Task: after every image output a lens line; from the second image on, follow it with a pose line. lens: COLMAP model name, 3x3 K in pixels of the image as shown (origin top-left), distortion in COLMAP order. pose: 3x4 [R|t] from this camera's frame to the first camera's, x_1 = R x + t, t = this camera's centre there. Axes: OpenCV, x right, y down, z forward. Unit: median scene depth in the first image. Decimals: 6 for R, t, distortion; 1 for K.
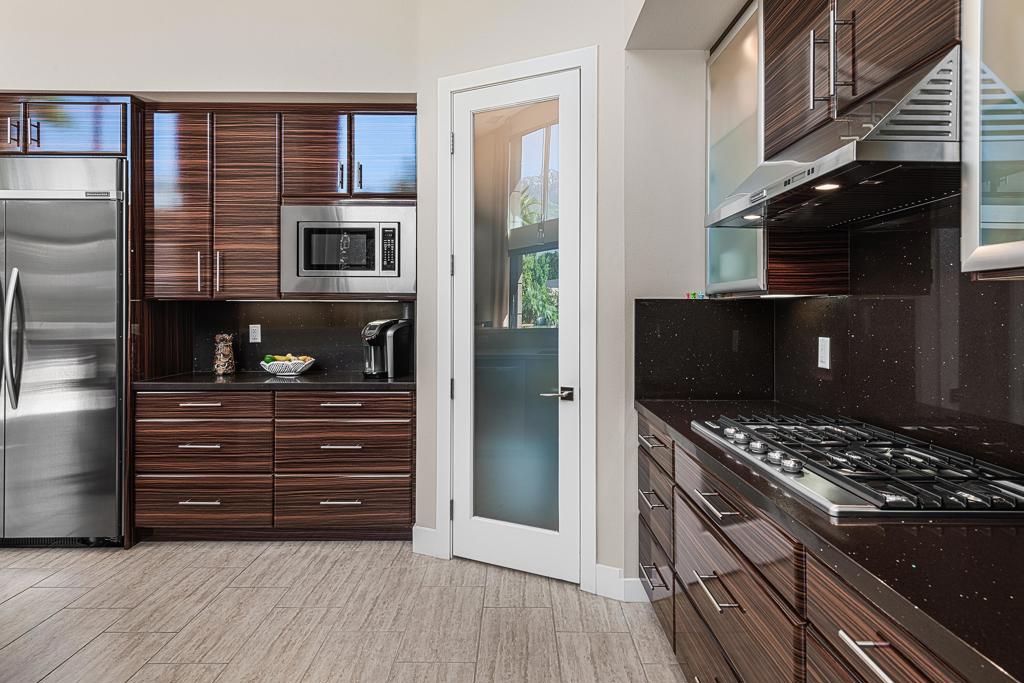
lens RADIAL K [[590.8, 0, 510.5], [0, 590.8, 310.4], [0, 0, 1]] dist [0.027830, 0.000865]
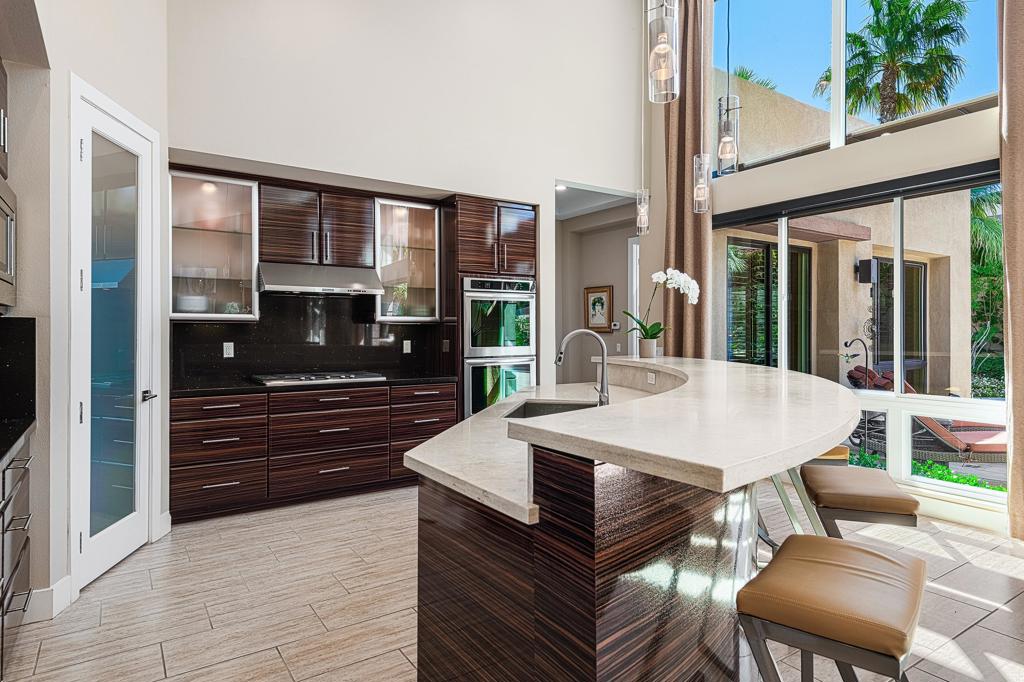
lens RADIAL K [[590.8, 0, 507.0], [0, 590.8, 338.1], [0, 0, 1]] dist [0.027830, 0.000865]
pose [[-0.561712, -0.003409, 0.827326, -1.372265], [-0.001289, 0.999994, 0.003246, 0.016011], [-0.827332, 0.000757, -0.561712, 1.070803]]
